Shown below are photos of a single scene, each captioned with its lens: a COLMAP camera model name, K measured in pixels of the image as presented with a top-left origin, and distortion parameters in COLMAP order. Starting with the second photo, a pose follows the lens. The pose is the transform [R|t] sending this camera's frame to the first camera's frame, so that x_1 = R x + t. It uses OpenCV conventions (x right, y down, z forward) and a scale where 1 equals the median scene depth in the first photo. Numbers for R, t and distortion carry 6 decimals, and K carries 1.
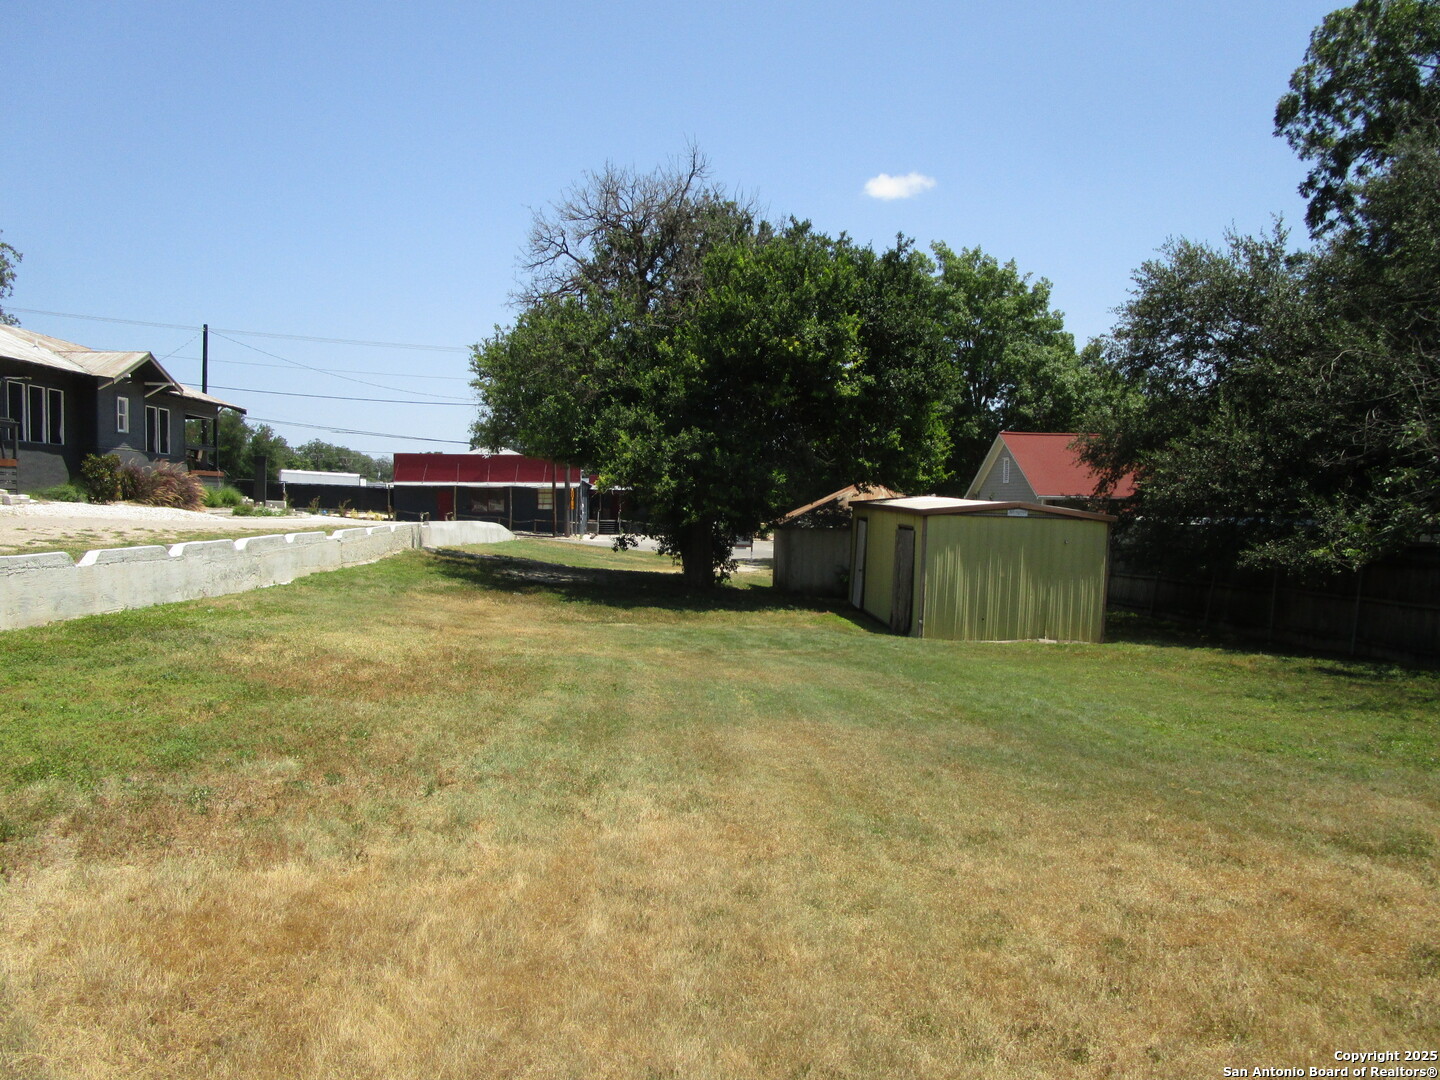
lens RADIAL K [[1039.3, 0, 720.0], [0, 1039.3, 540.0], [0, 0, 1]] dist [-0.009384, -0.000524]
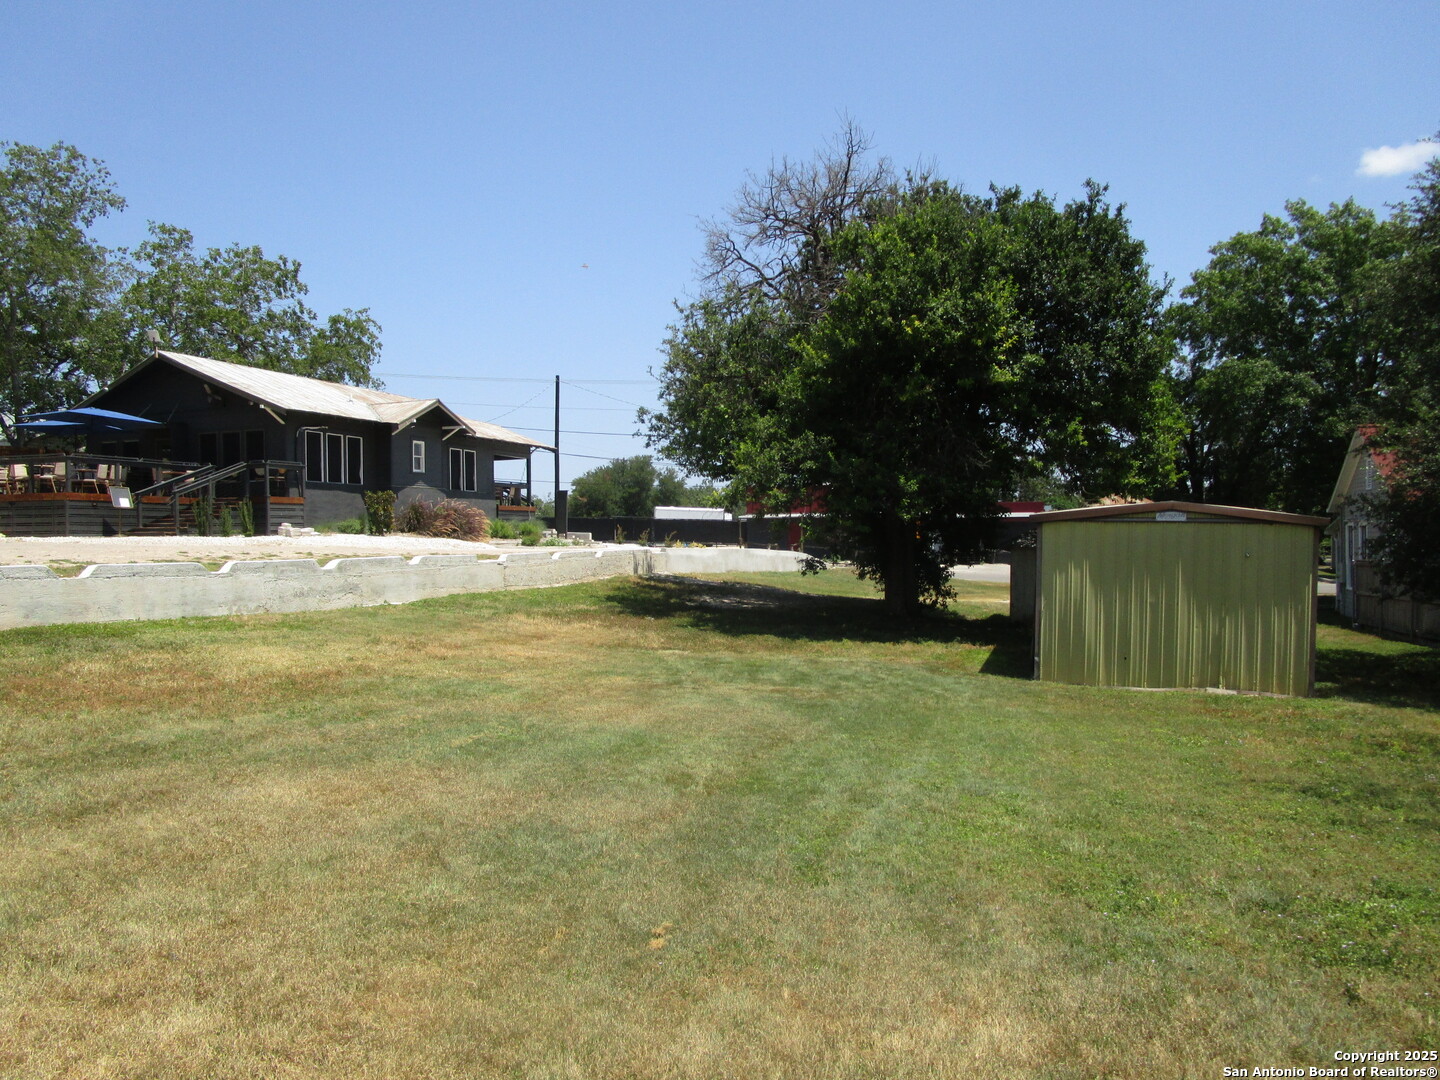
lens RADIAL K [[1037.7, 0, 711.3], [0, 1037.7, 539.3], [0, 0, 1]] dist [-0.024030, 0.007392]
pose [[0.908557, -0.017365, -0.417400, 0.205455], [0.002821, 0.999368, -0.035437, 0.010784], [0.417751, 0.031019, 0.908032, 0.133635]]
